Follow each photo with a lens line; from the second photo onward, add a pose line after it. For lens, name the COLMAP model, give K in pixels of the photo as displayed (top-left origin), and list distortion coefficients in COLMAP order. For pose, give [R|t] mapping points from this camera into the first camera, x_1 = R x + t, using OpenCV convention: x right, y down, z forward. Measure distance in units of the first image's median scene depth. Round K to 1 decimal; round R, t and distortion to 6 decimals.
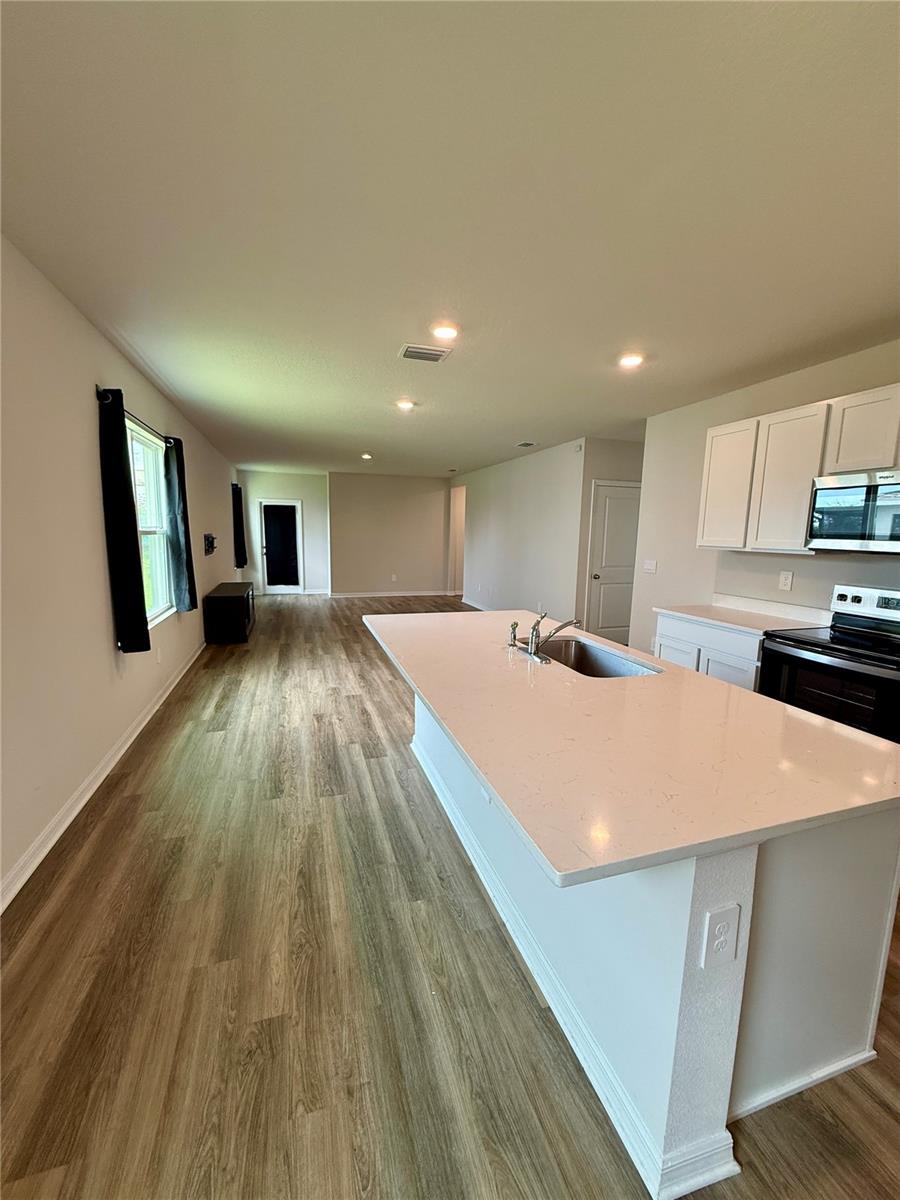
lens RADIAL K [[478.3, 0, 450.6], [0, 478.3, 599.9], [0, 0, 1]] dist [-0.000889, 0.000056]
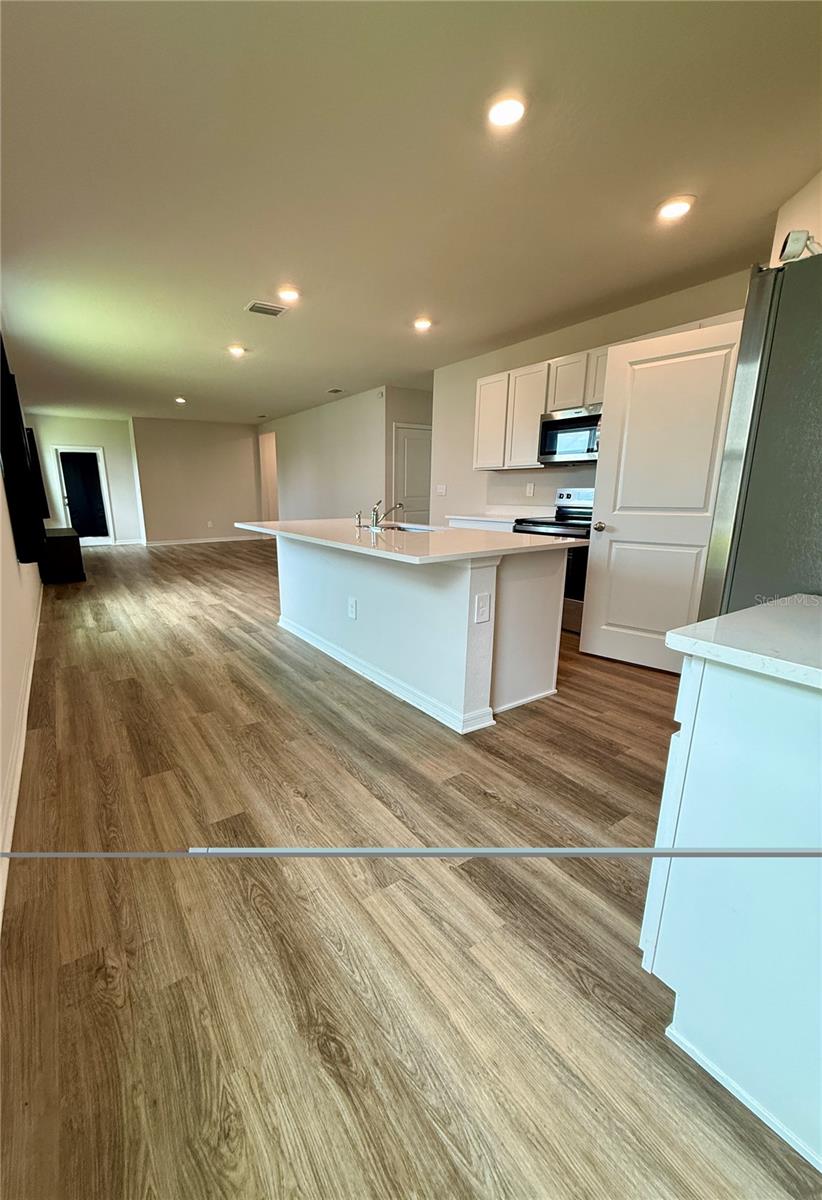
lens RADIAL K [[481.6, 0, 372.4], [0, 481.6, 605.2], [0, 0, 1]] dist [-0.000912, 0.000441]
pose [[0.965991, -0.084489, 0.244381, -0.167713], [0.061017, 0.992903, 0.102085, 0.148183], [-0.251271, -0.083702, 0.964291, -0.361470]]
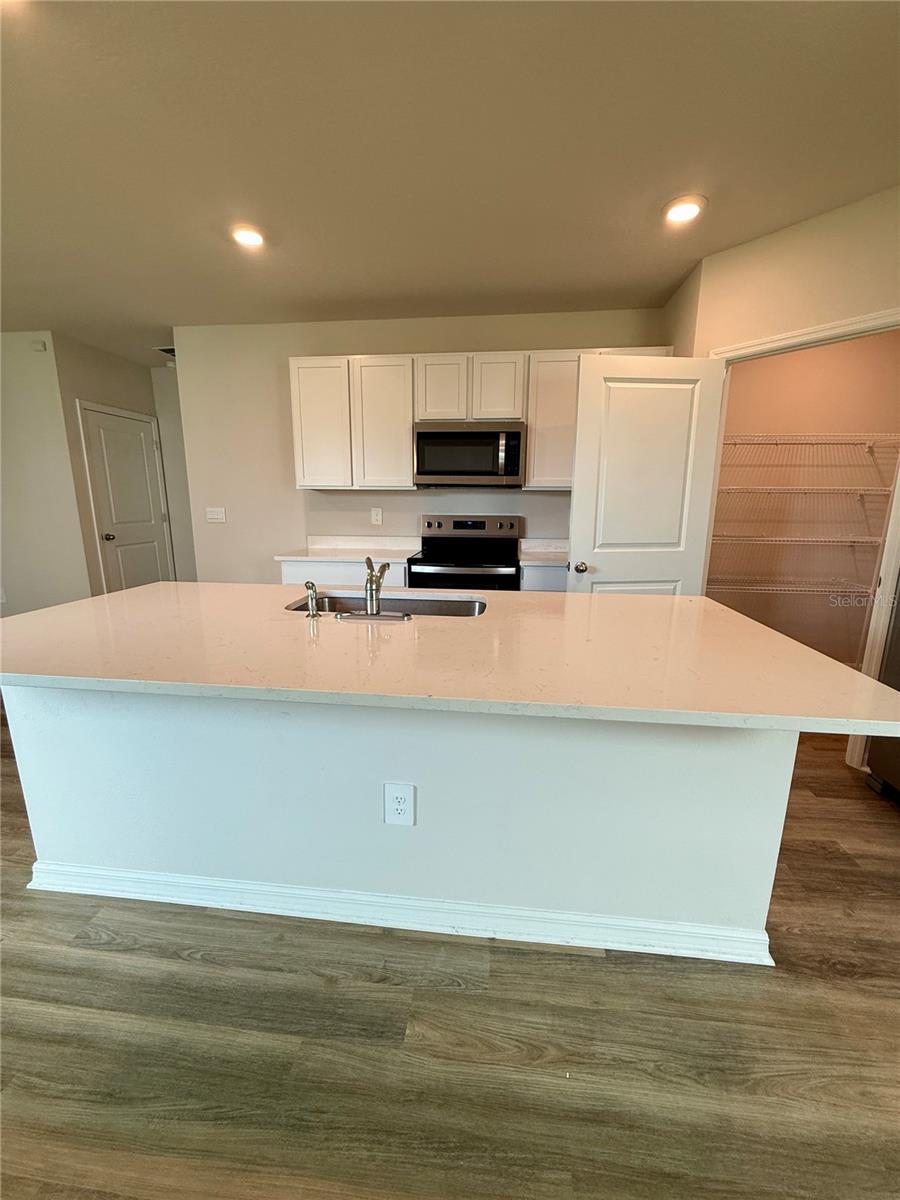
lens RADIAL K [[478.3, 0, 452.6], [0, 478.3, 600.4], [0, 0, 1]] dist [-0.000889, 0.000056]
pose [[0.411014, -0.204285, 0.888445, -0.310692], [0.132679, 0.977597, 0.163404, -0.007886], [-0.901922, 0.050717, 0.428910, 0.421269]]
